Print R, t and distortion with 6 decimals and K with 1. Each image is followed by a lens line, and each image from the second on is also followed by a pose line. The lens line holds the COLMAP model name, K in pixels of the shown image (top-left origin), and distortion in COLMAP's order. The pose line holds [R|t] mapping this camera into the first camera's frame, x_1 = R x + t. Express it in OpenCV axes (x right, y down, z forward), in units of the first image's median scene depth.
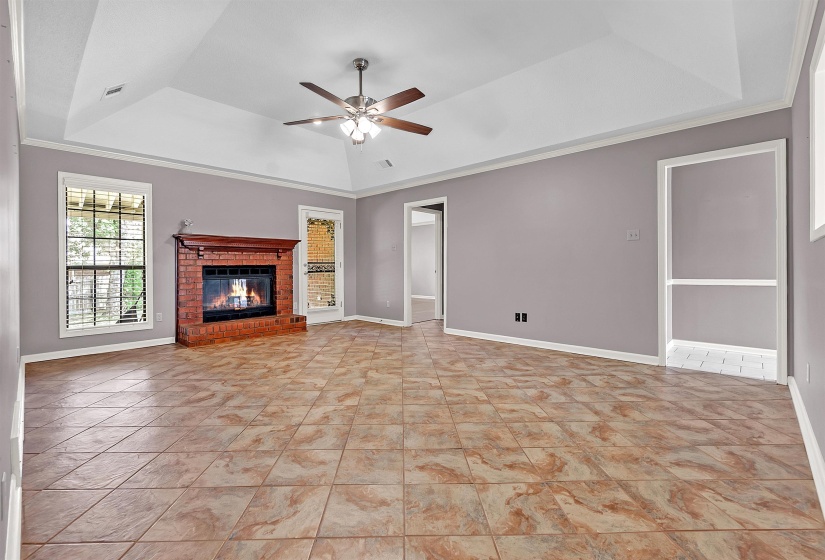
lens RADIAL K [[371.9, 0, 408.0], [0, 371.9, 268.7], [0, 0, 1]] dist [-0.003637, 0.000030]
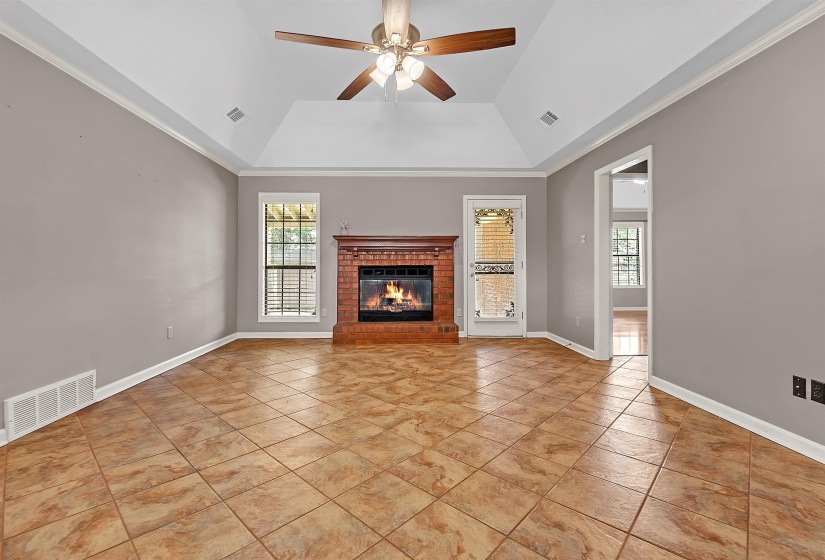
lens RADIAL K [[371.9, 0, 408.0], [0, 371.9, 268.7], [0, 0, 1]] dist [-0.003637, 0.000030]
pose [[0.699947, 0.004801, -0.714178, 0.260987], [-0.005951, 0.999982, 0.000890, -0.002107], [0.714170, 0.003627, 0.699963, 0.356135]]
